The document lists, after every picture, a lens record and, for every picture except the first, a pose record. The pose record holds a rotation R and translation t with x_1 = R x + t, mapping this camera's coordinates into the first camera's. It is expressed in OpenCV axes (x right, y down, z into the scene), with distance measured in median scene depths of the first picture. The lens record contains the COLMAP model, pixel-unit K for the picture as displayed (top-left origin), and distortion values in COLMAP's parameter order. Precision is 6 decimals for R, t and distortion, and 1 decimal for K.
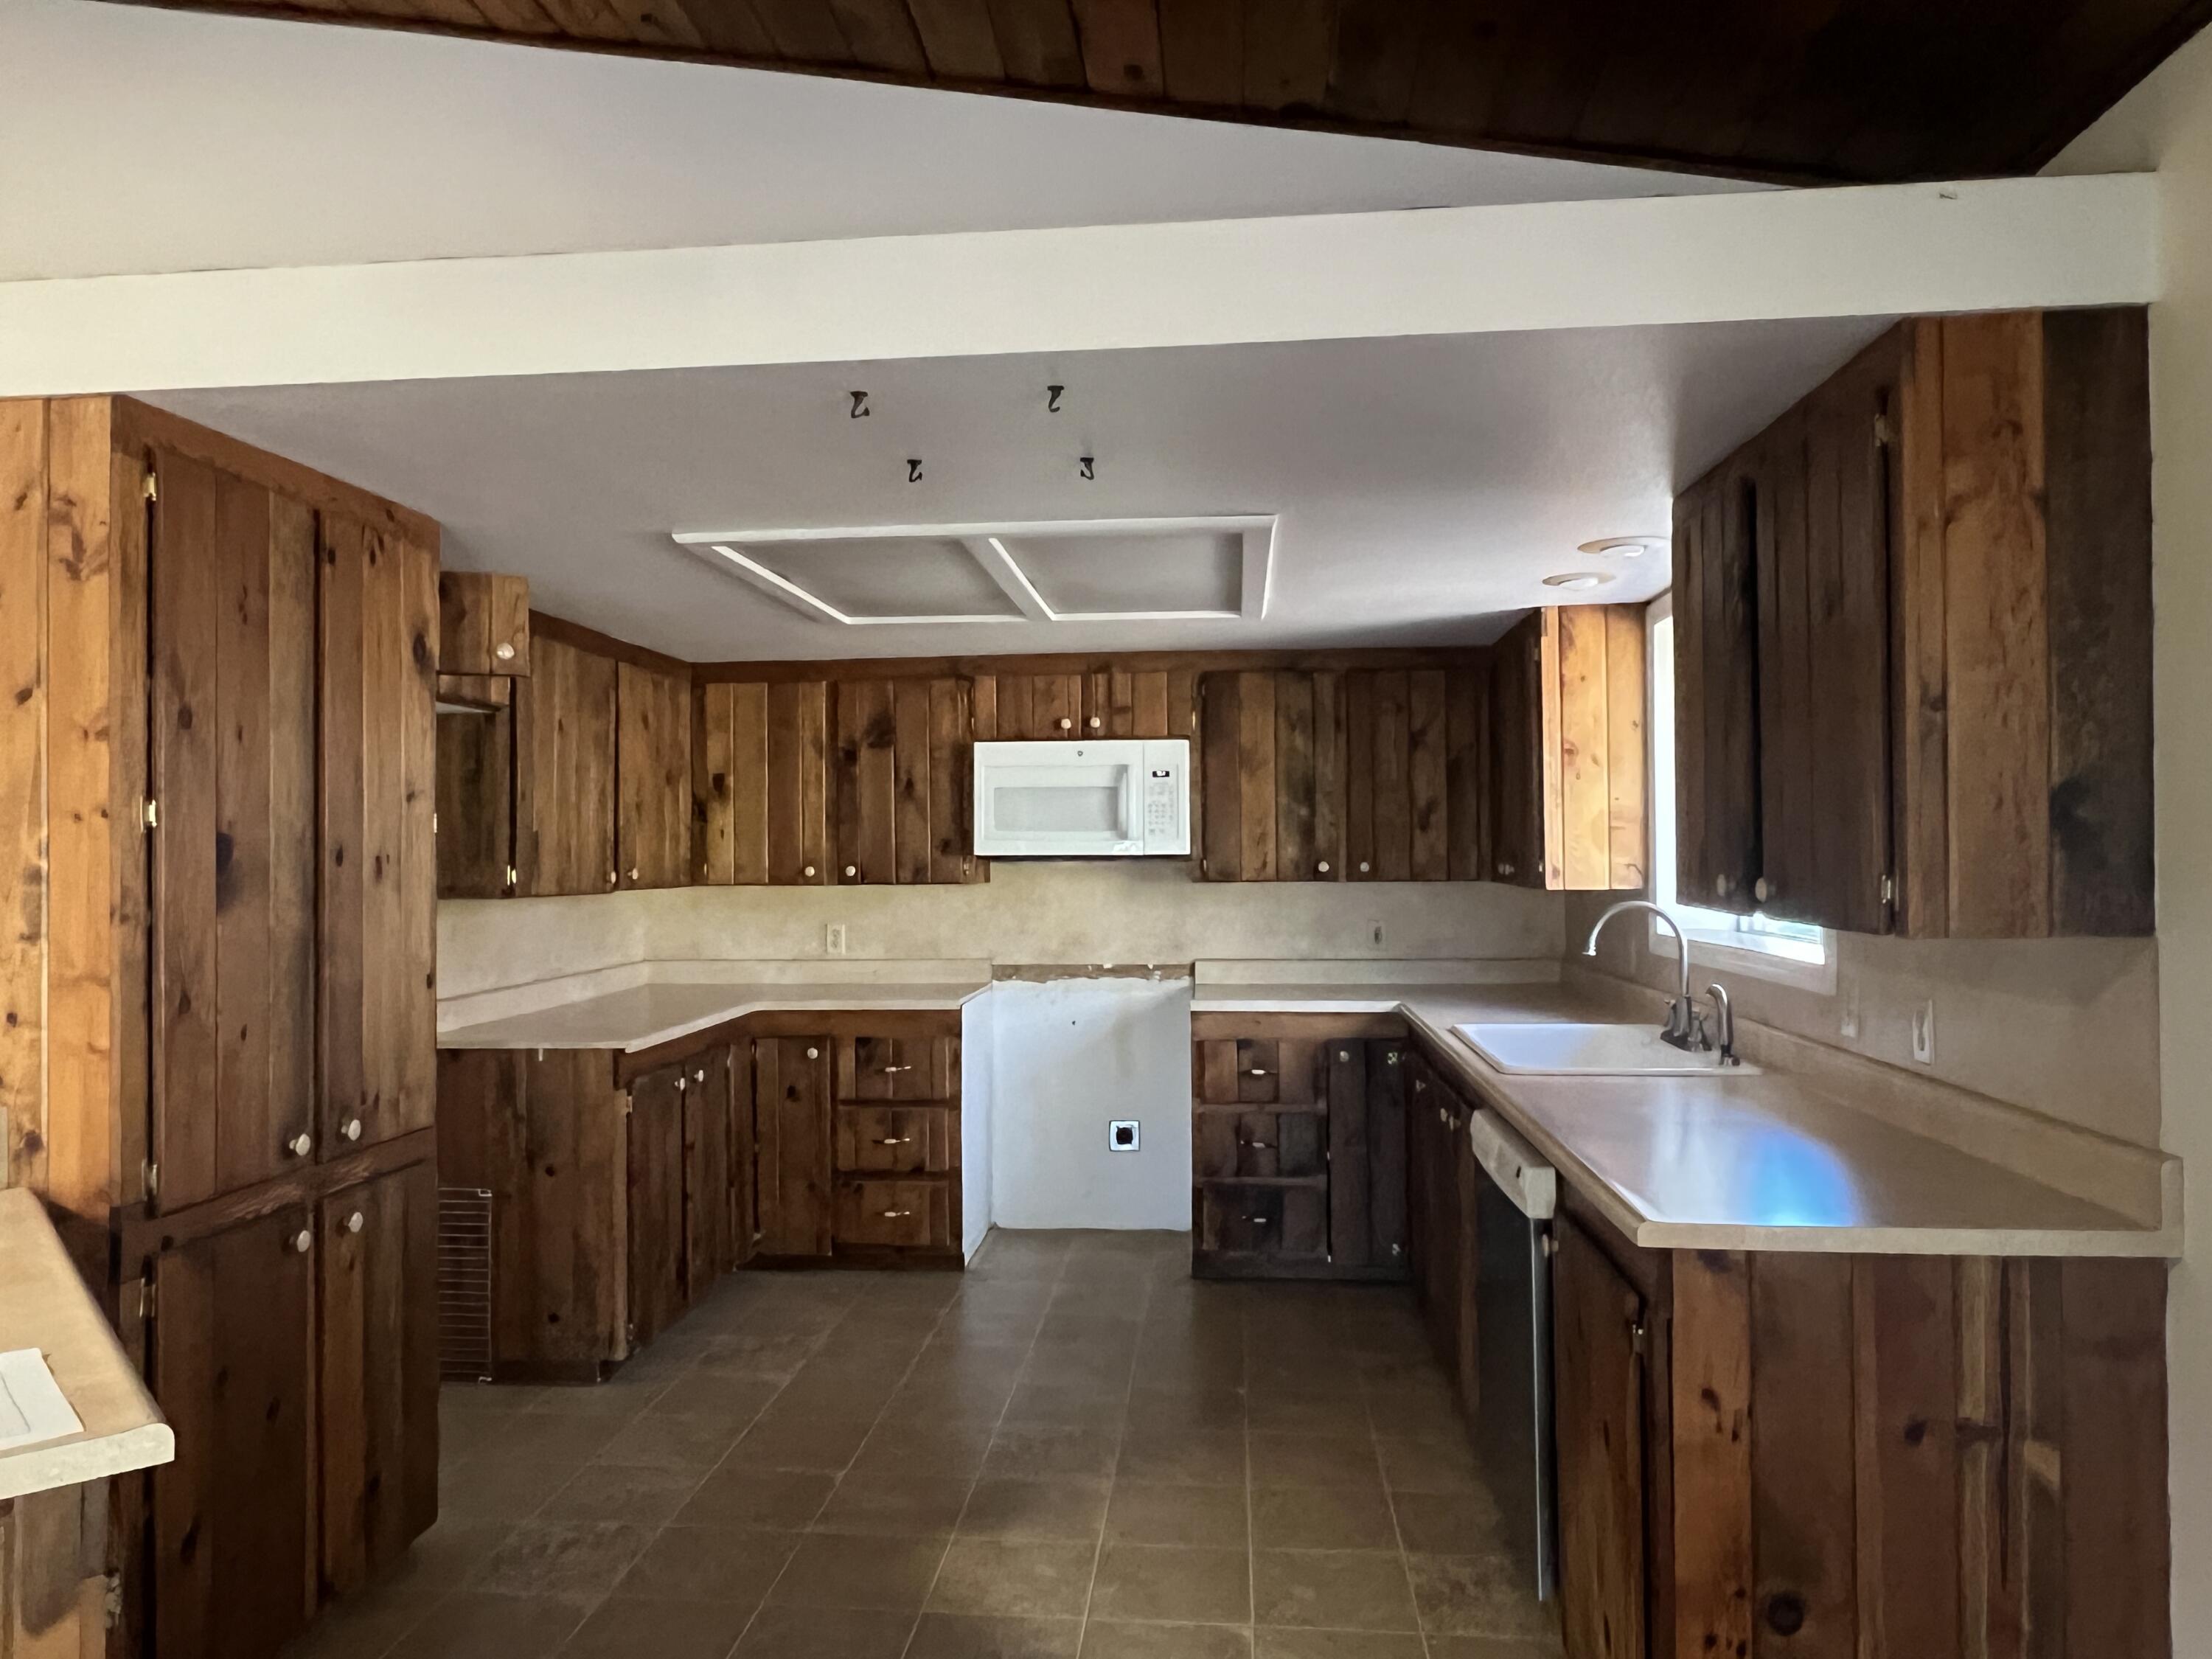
lens RADIAL K [[1491.6, 0, 1100.2], [0, 1491.6, 828.4], [0, 0, 1]] dist [-0.006855, -0.001404]
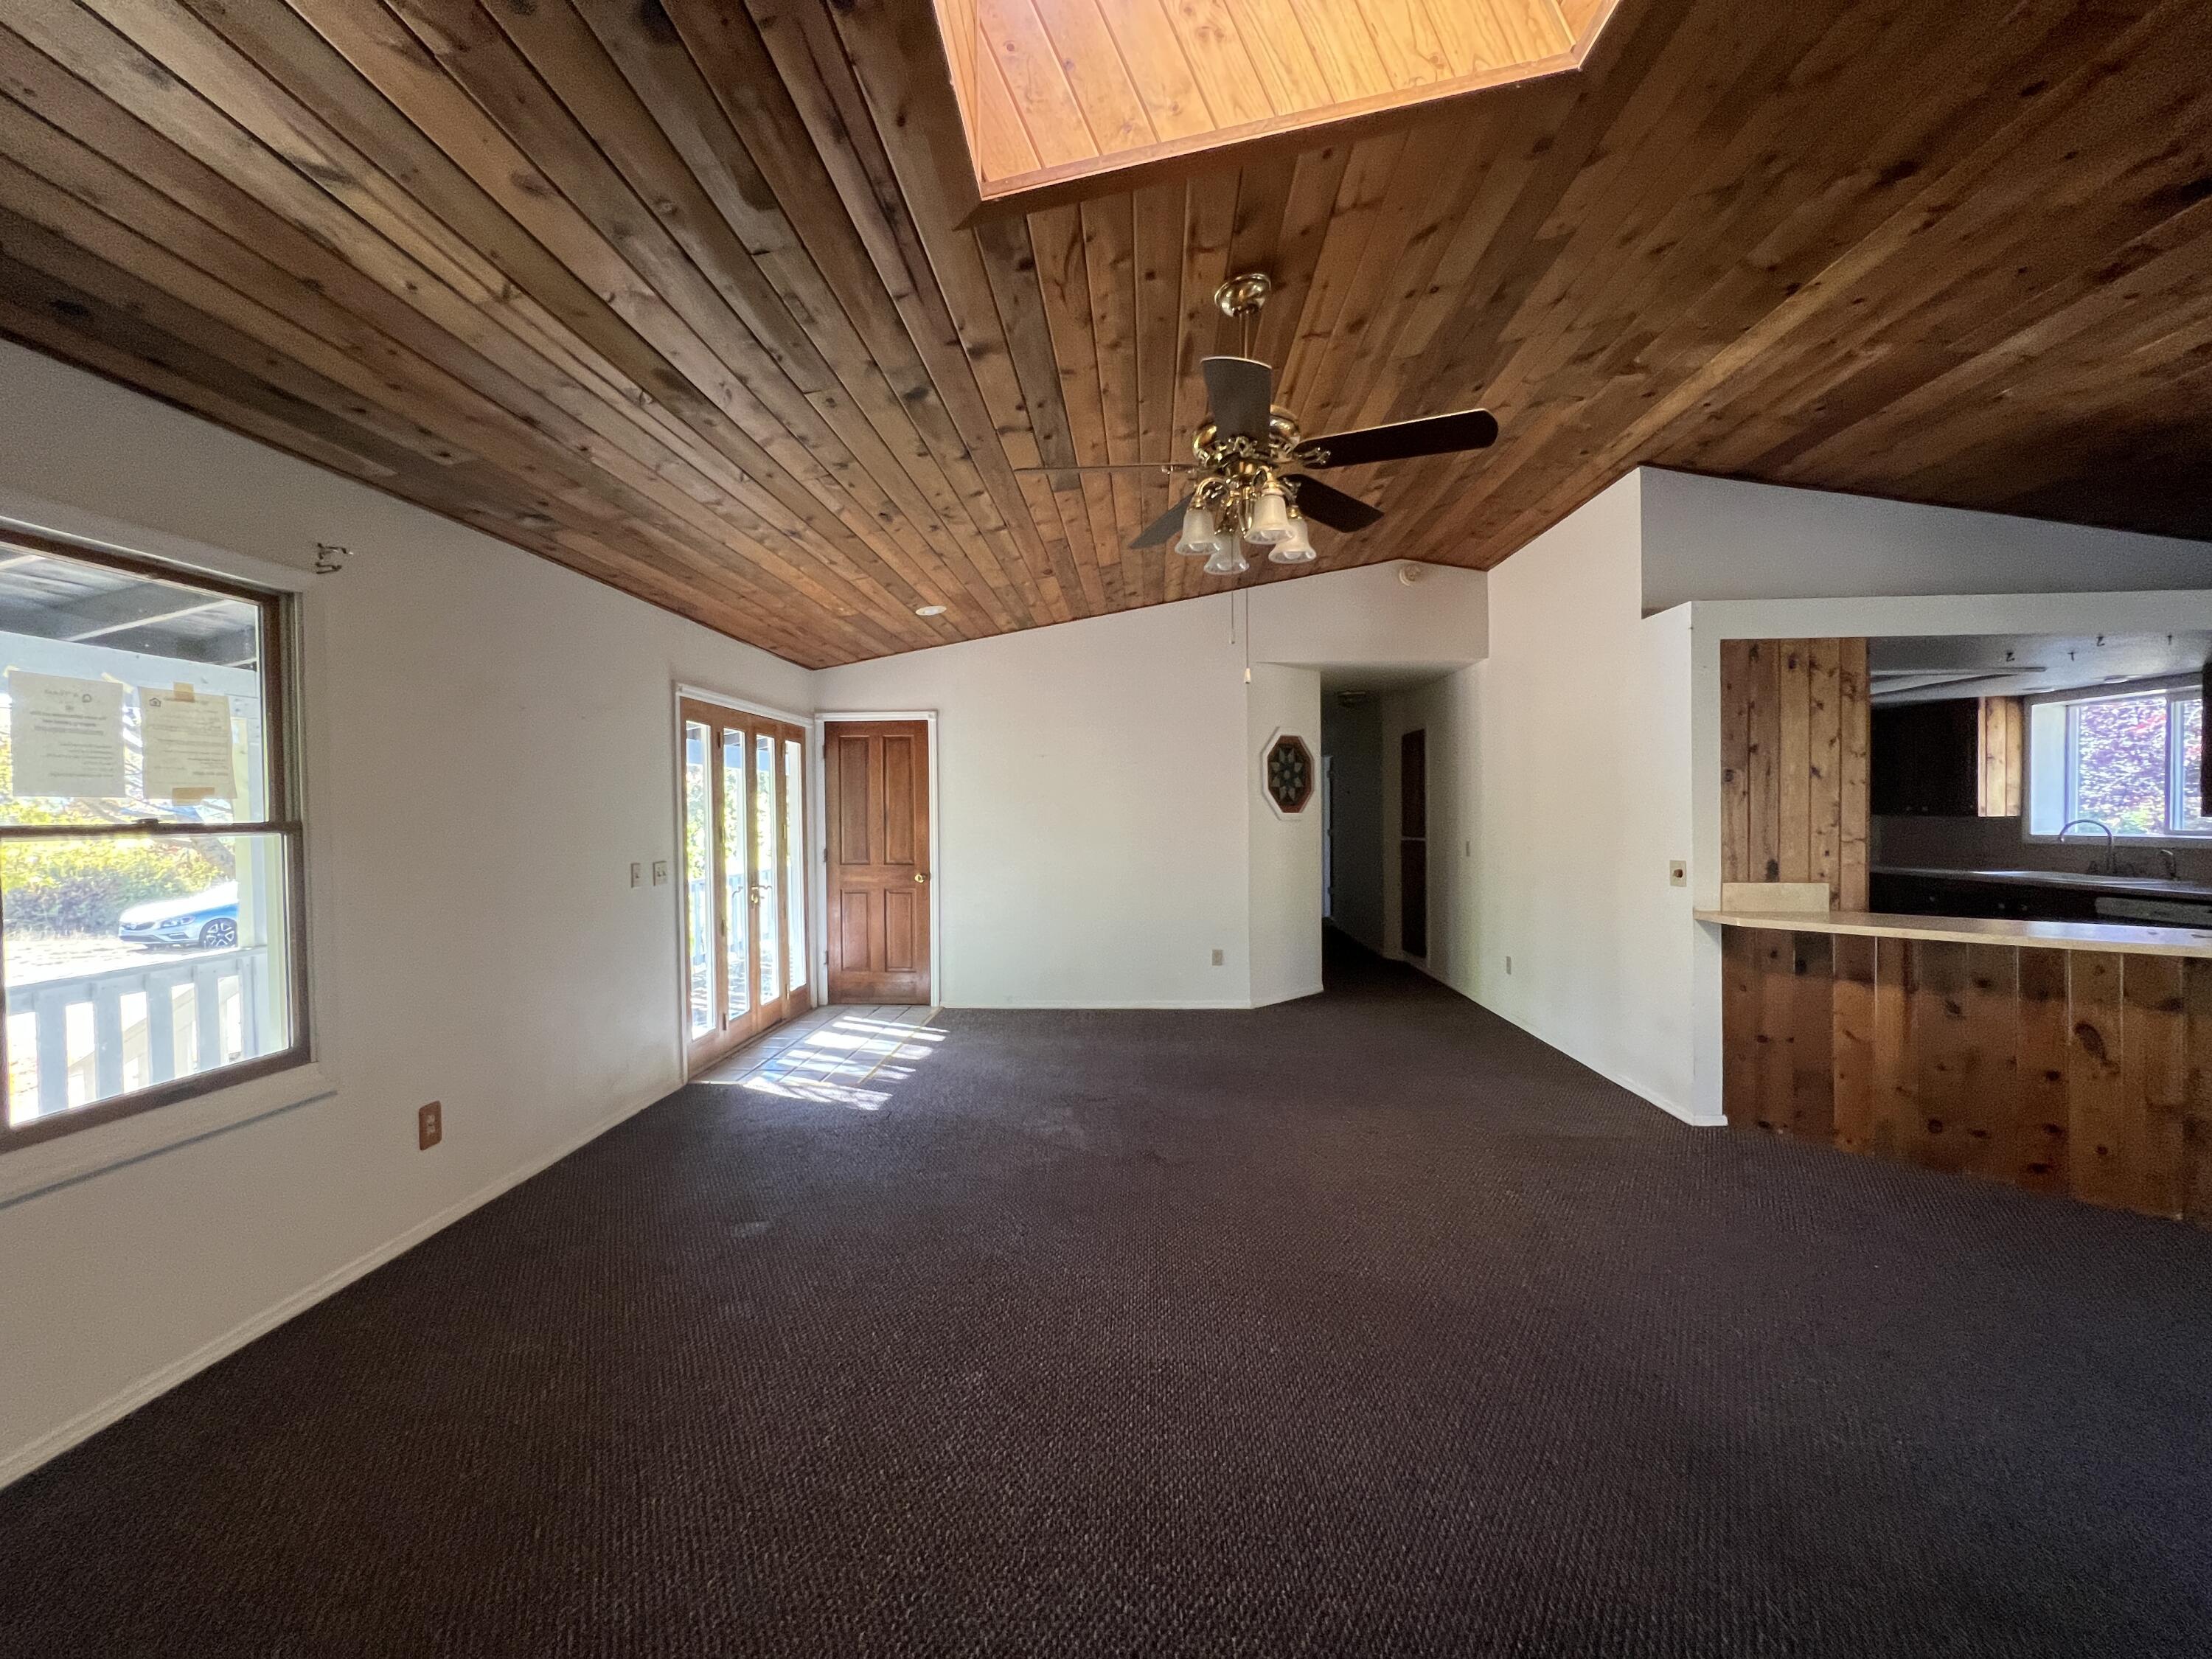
lens RADIAL K [[891.8, 0, 1112.2], [0, 891.8, 837.0], [0, 0, 1]] dist [0.002069, -0.000833]
pose [[0.998566, -0.005814, 0.053218, -2.222062], [0.003789, 0.999268, 0.038070, 0.026191], [-0.053400, -0.037814, 0.997857, -0.673276]]
